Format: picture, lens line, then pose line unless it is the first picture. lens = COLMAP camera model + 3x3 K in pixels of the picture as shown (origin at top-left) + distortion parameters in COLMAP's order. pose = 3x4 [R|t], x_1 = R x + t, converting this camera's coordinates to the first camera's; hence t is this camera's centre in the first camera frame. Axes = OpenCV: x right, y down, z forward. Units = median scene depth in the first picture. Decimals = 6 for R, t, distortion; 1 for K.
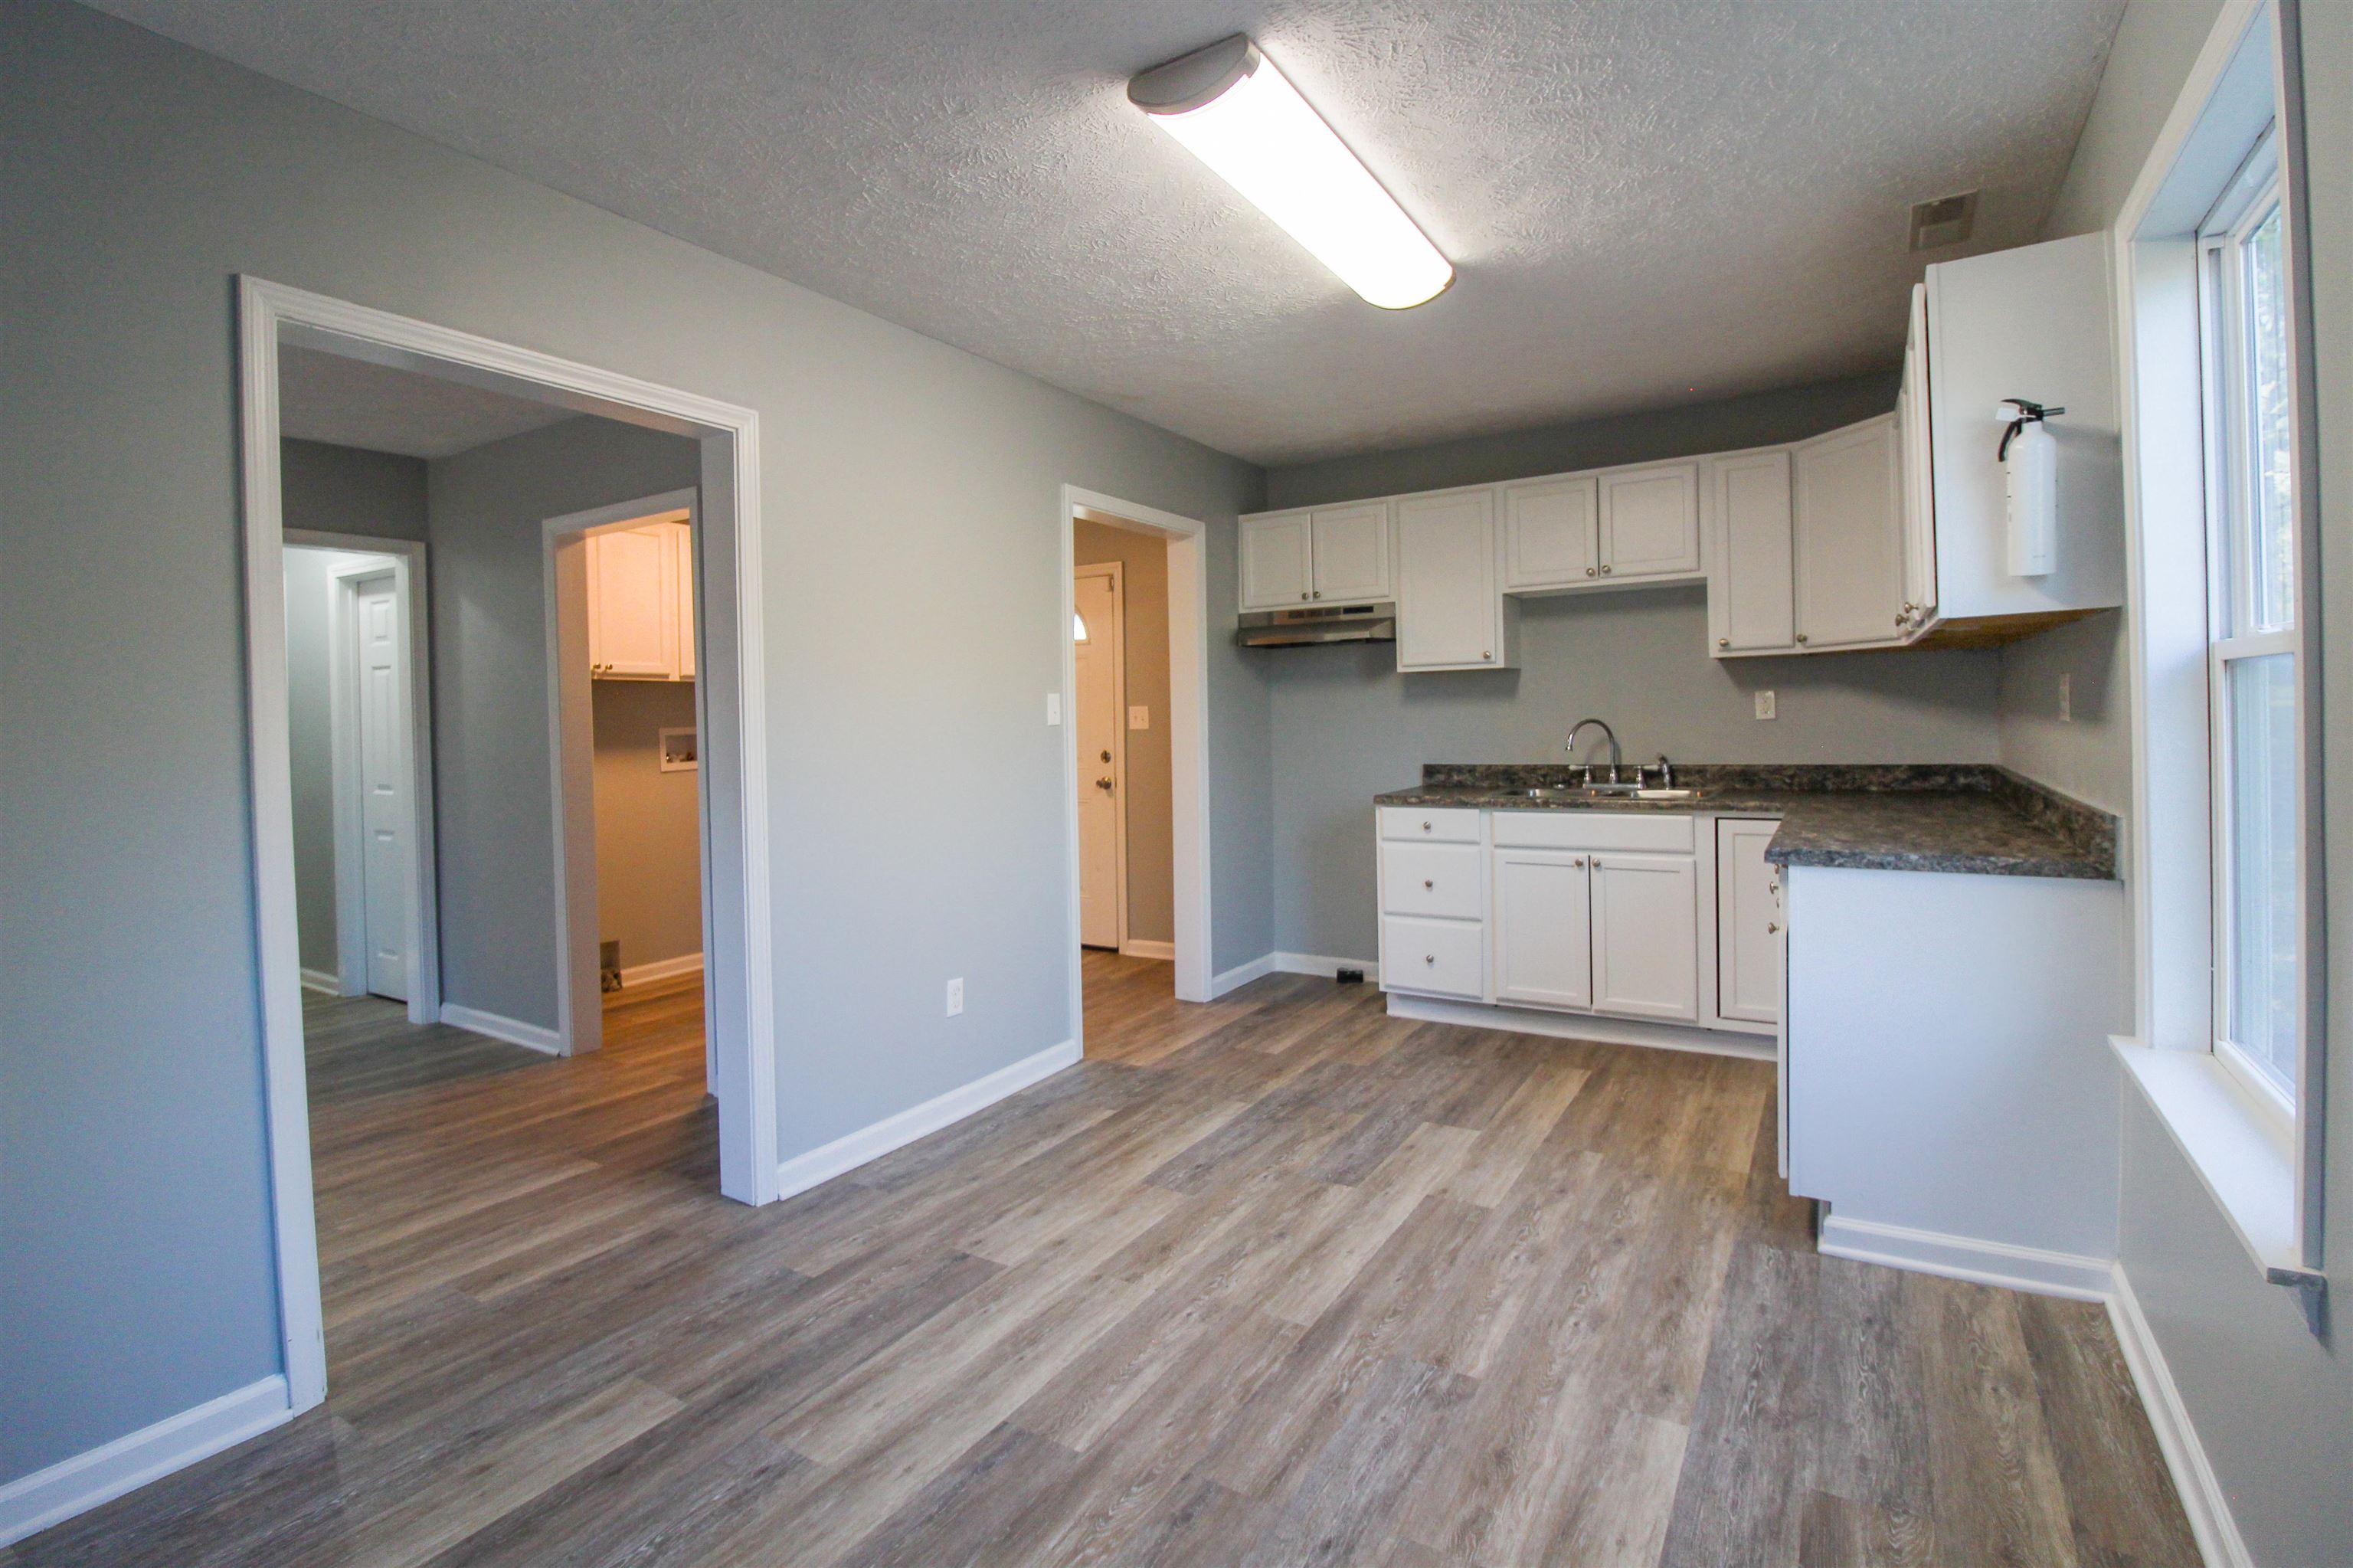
lens RADIAL K [[1098.5, 0, 1177.1], [0, 1098.5, 779.7], [0, 0, 1]] dist [-0.004315, -0.010721]
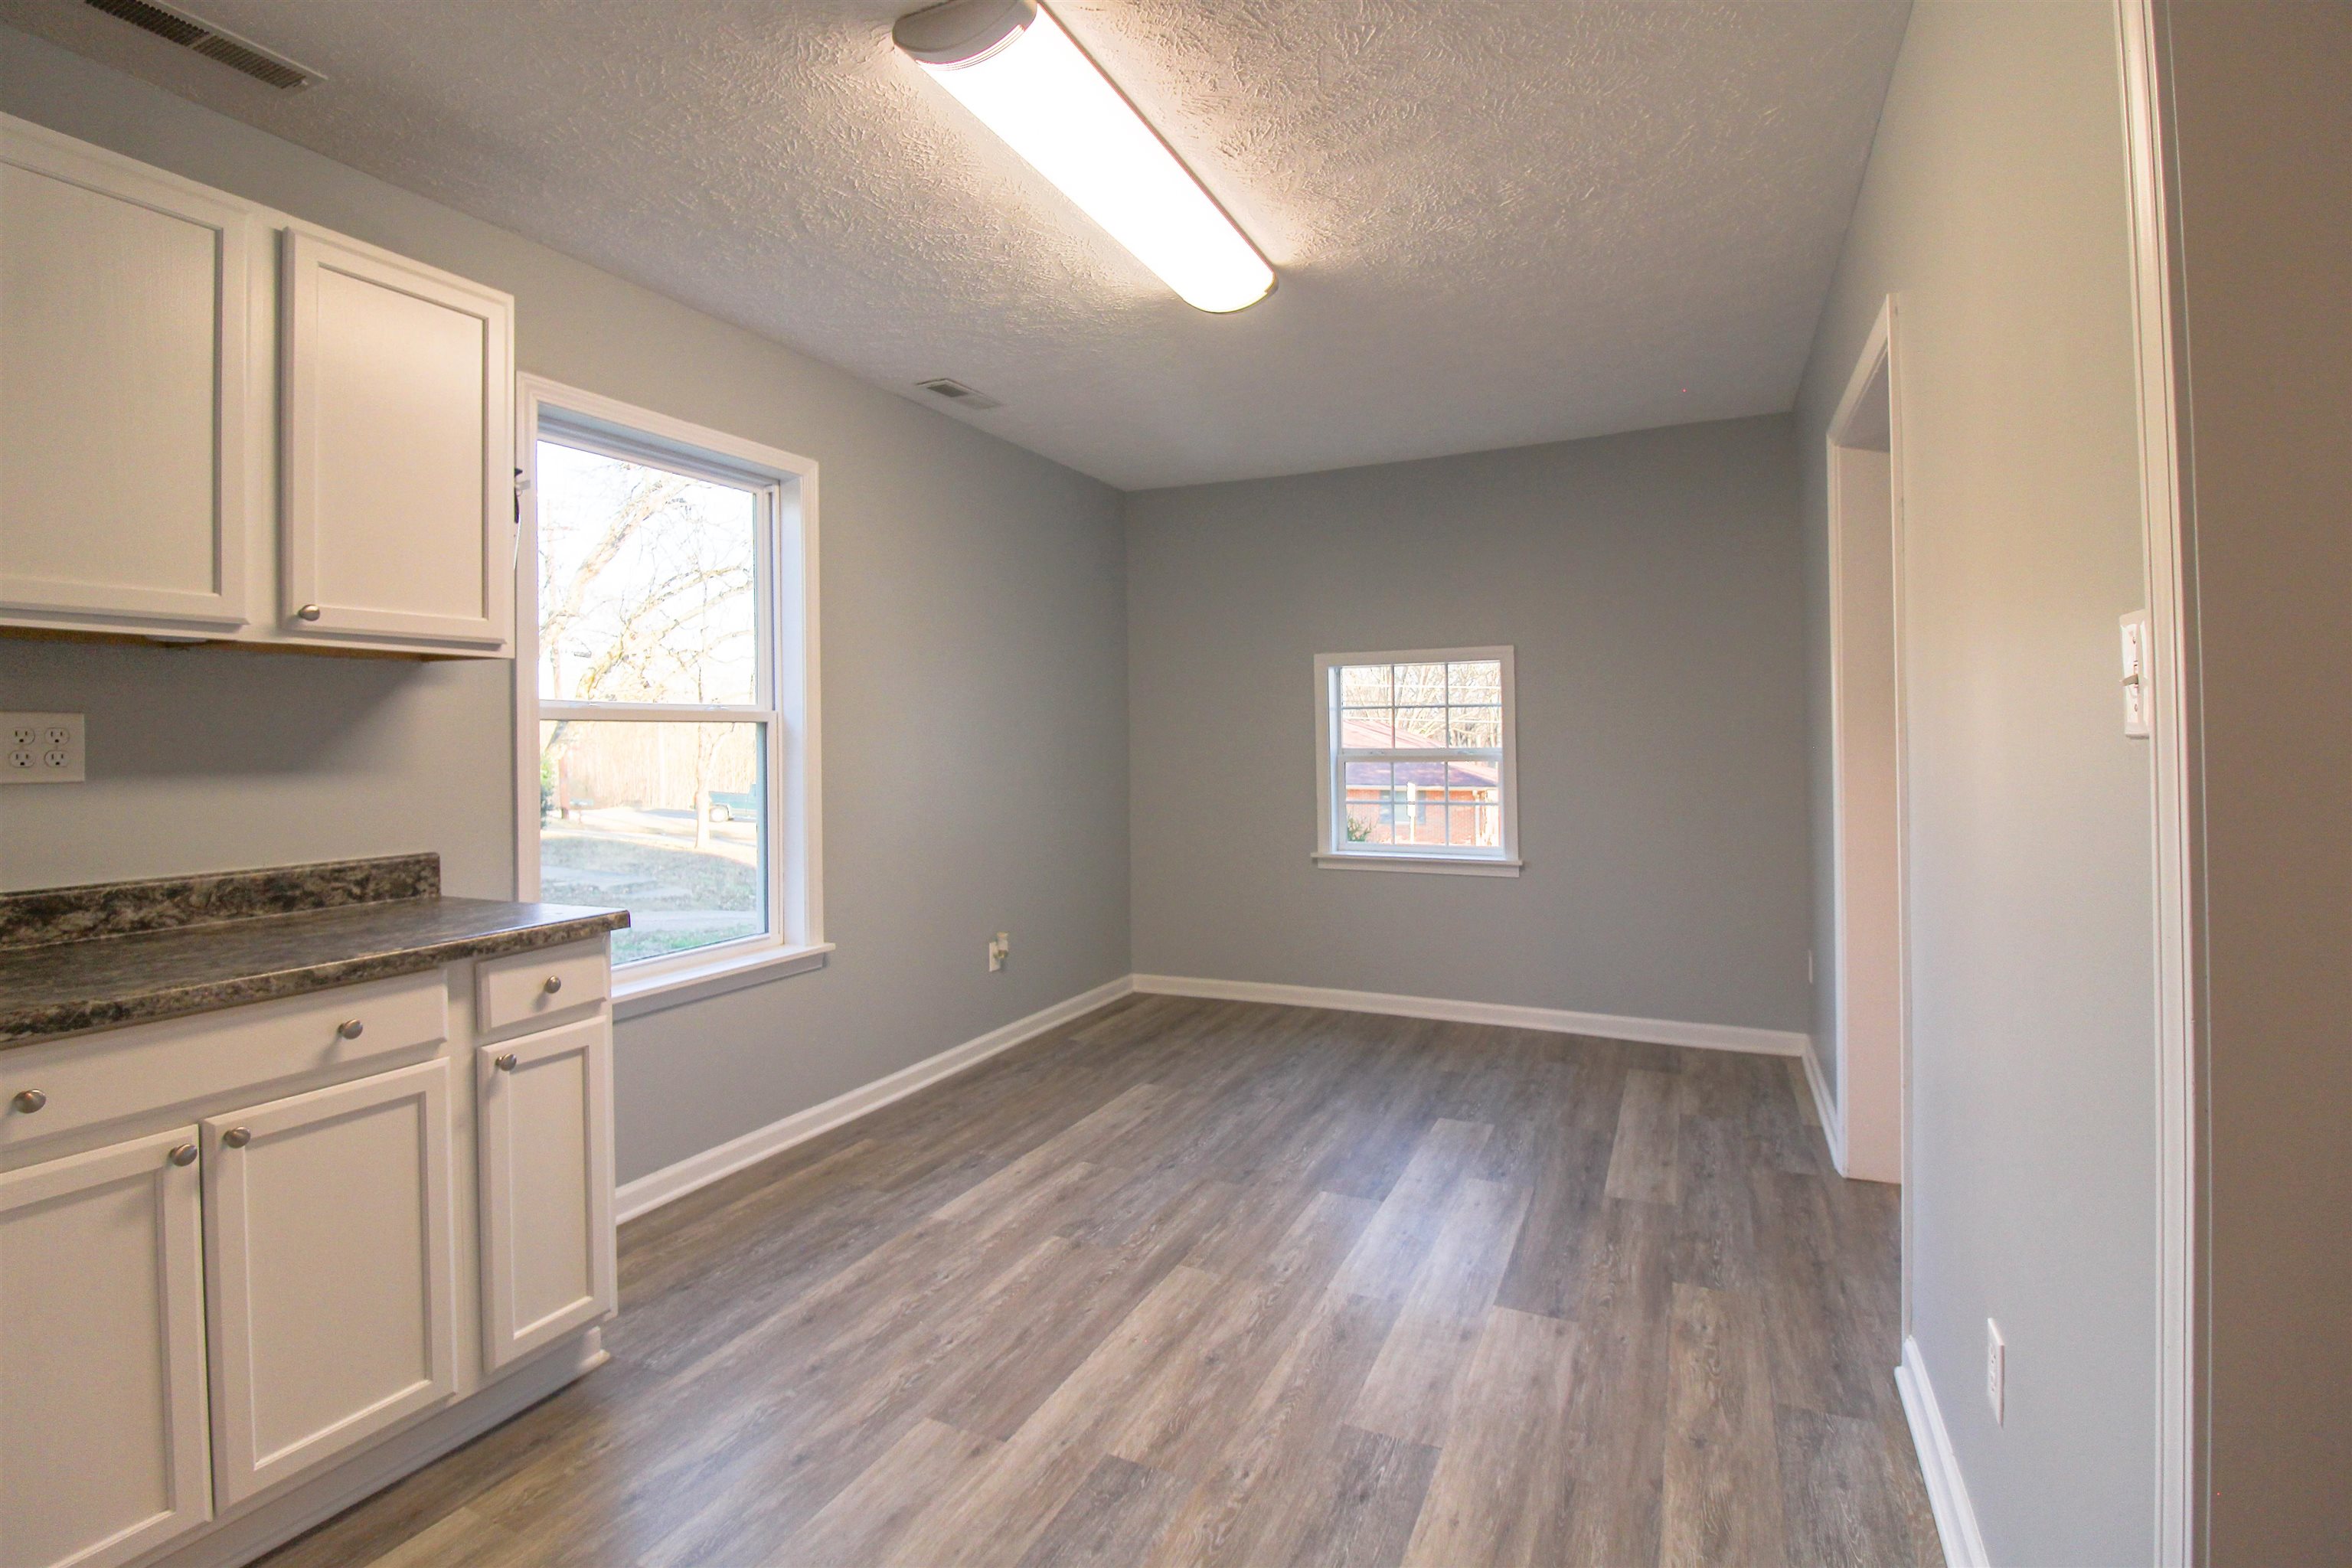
lens RADIAL K [[1098.0, 0, 1178.7], [0, 1098.0, 744.1], [0, 0, 1]] dist [-0.004315, -0.010721]
pose [[-0.993011, 0.035742, -0.112477, 0.224005], [0.028495, 0.997453, 0.065394, -0.119241], [0.114528, 0.061732, -0.991500, 2.046171]]
